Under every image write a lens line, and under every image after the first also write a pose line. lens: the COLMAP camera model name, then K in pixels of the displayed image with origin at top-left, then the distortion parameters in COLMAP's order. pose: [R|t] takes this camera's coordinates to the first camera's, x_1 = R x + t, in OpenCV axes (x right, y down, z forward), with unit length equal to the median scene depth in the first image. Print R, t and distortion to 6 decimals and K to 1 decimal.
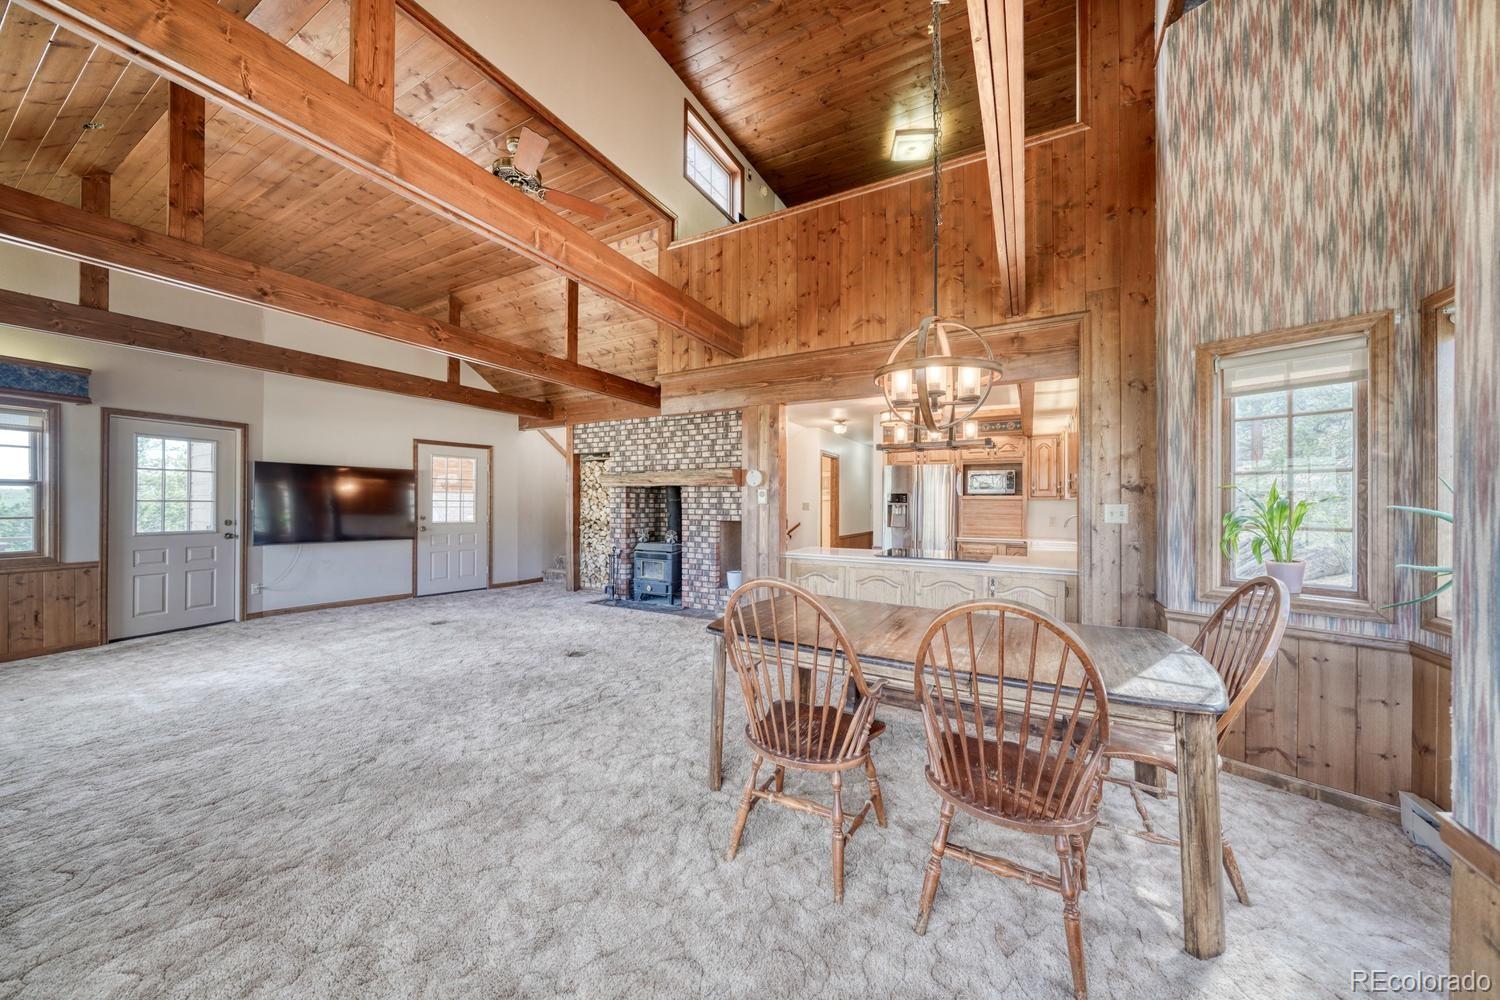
lens RADIAL K [[506.7, 0, 738.5], [0, 506.7, 500.6], [0, 0, 1]] dist [-0.007354, 0.000602]
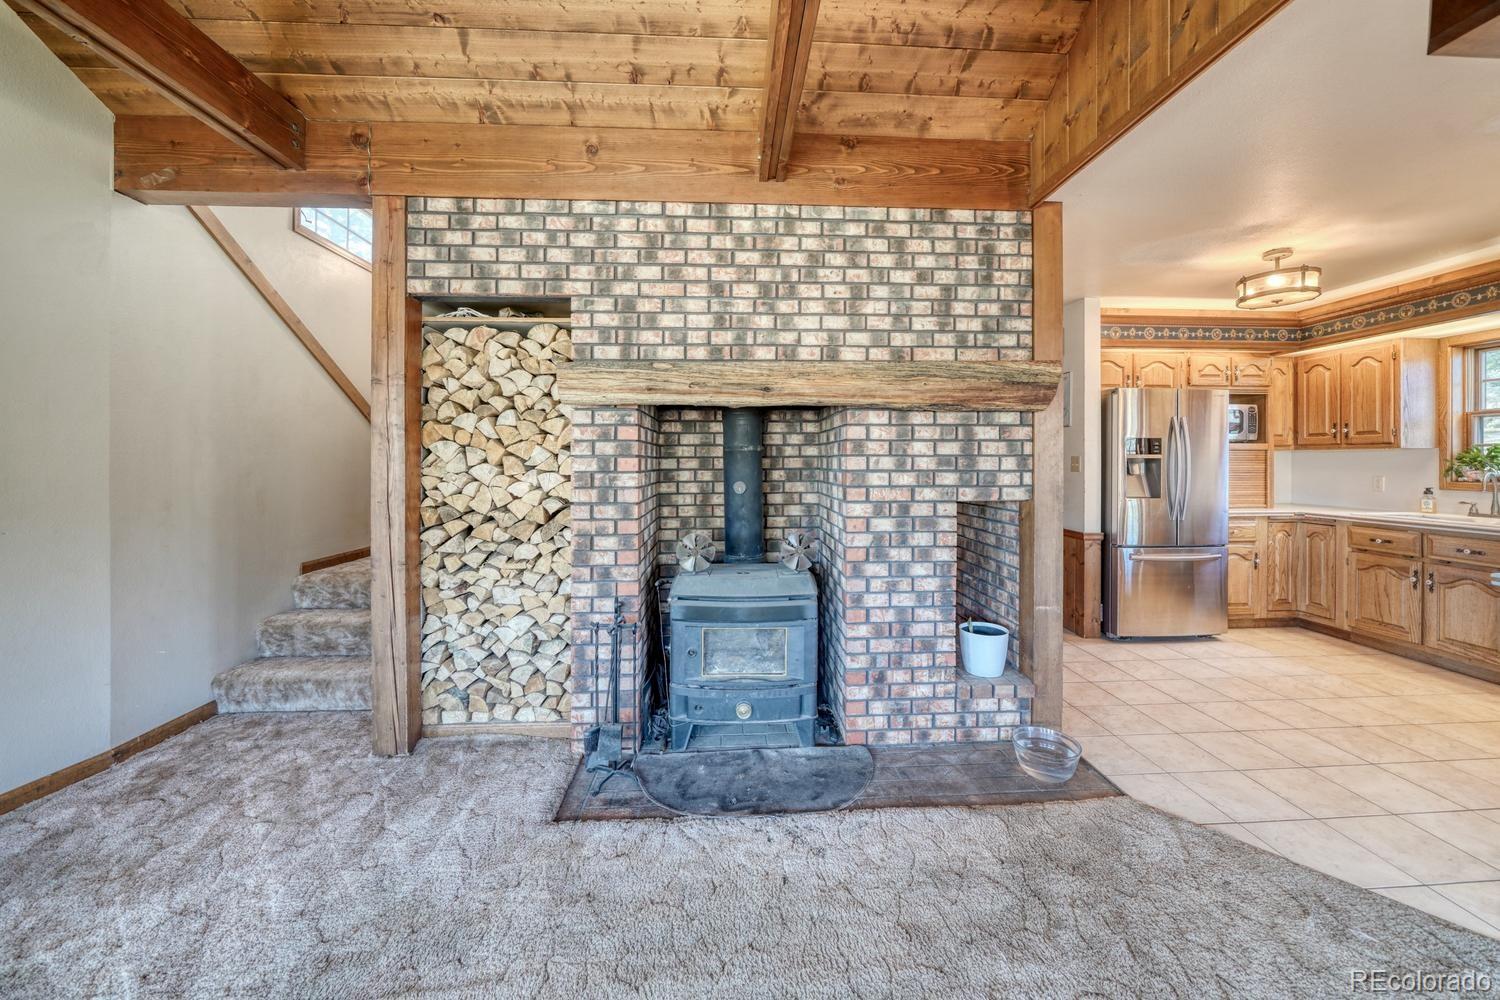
lens RADIAL K [[552.5, 0, 750.6], [0, 552.5, 458.2], [0, 0, 1]] dist [-0.007981, 0.000138]
pose [[0.845112, -0.003823, 0.534576, -0.399205], [0.001778, 0.999989, 0.004342, 0.004804], [-0.534587, -0.002719, 0.845109, 0.749644]]
